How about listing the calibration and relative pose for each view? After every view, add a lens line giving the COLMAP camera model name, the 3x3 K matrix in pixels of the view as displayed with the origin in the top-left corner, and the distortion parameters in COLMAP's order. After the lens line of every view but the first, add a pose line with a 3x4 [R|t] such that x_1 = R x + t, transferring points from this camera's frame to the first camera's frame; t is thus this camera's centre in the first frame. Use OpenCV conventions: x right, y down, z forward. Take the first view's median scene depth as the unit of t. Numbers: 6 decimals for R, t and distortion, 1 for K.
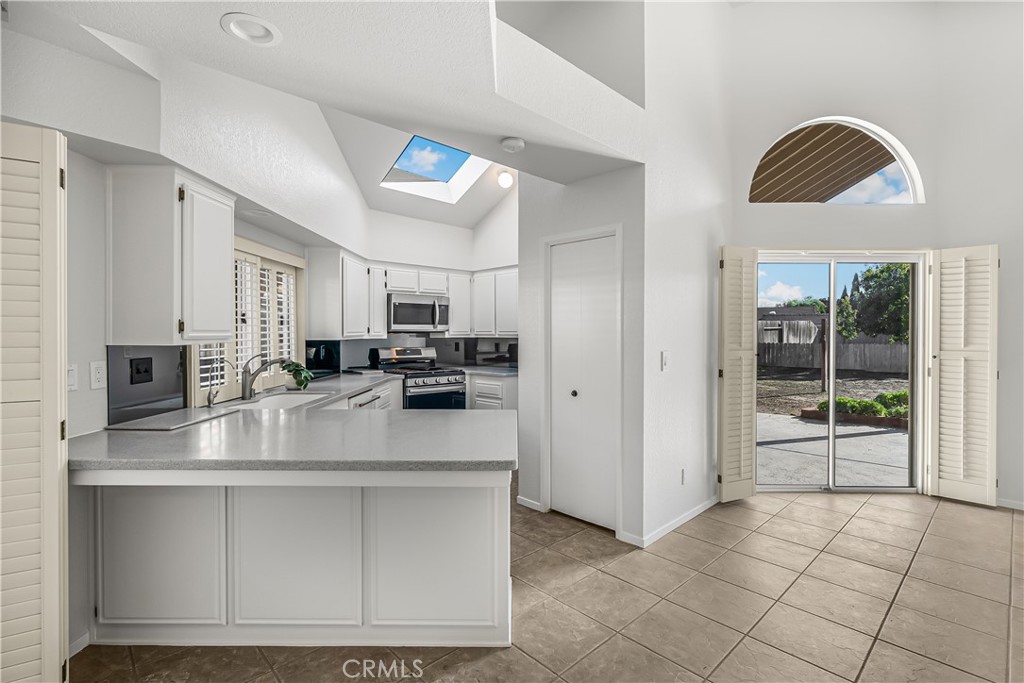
lens RADIAL K [[471.8, 0, 510.6], [0, 471.8, 336.1], [0, 0, 1]] dist [-0.001264, -0.000260]
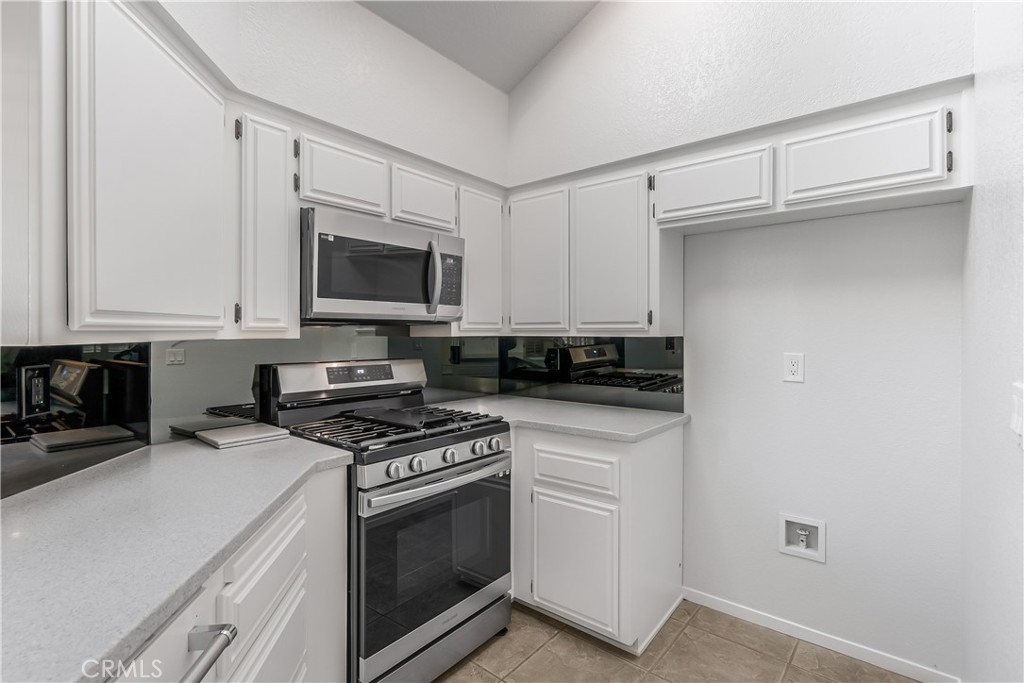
lens RADIAL K [[471.8, 0, 510.6], [0, 471.8, 336.1], [0, 0, 1]] dist [-0.001264, -0.000260]
pose [[0.993378, 0.002810, 0.114858, -0.140336], [-0.003054, 0.999993, 0.001947, 0.002215], [-0.114852, -0.002285, 0.993380, 0.604772]]
